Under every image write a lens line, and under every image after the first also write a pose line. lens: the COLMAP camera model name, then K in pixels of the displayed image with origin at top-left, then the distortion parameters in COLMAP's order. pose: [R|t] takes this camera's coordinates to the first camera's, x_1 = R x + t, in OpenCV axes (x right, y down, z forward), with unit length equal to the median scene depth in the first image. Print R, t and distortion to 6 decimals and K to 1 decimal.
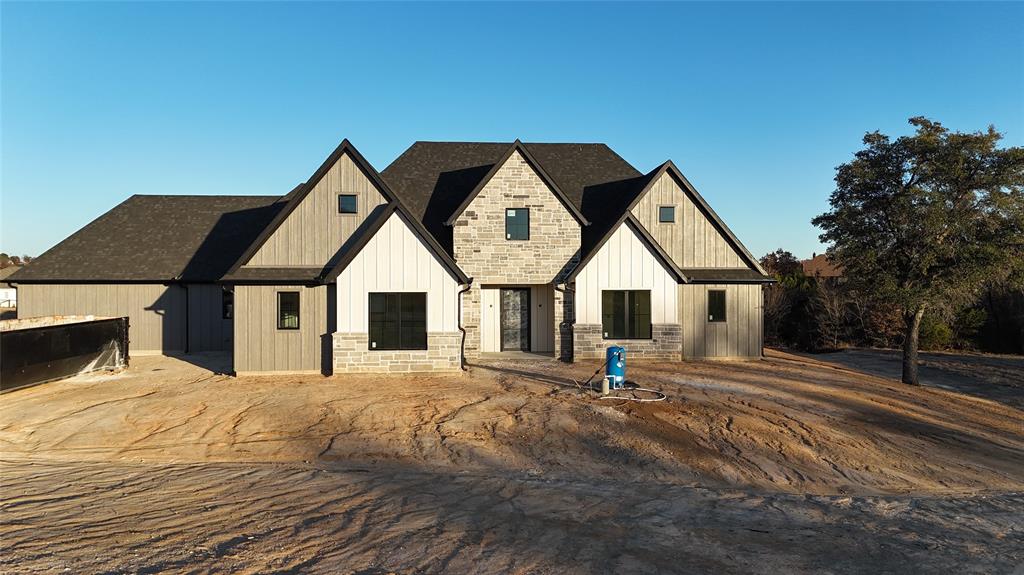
lens RADIAL K [[744.5, 0, 512.0], [0, 744.5, 287.5], [0, 0, 1]] dist [0.120504, -0.173149]
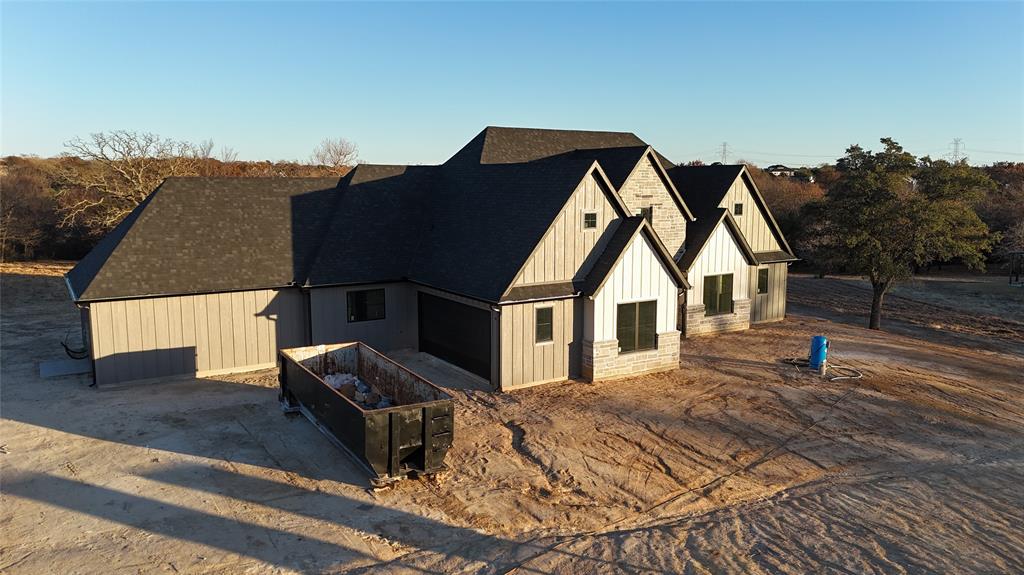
lens RADIAL K [[744.5, 0, 512.0], [0, 744.5, 287.5], [0, 0, 1]] dist [0.120504, -0.173149]
pose [[0.869863, -0.069220, 0.488412, -0.725169], [0.005334, 0.991368, 0.131000, -0.135219], [-0.493264, -0.111347, 0.862724, 0.115521]]
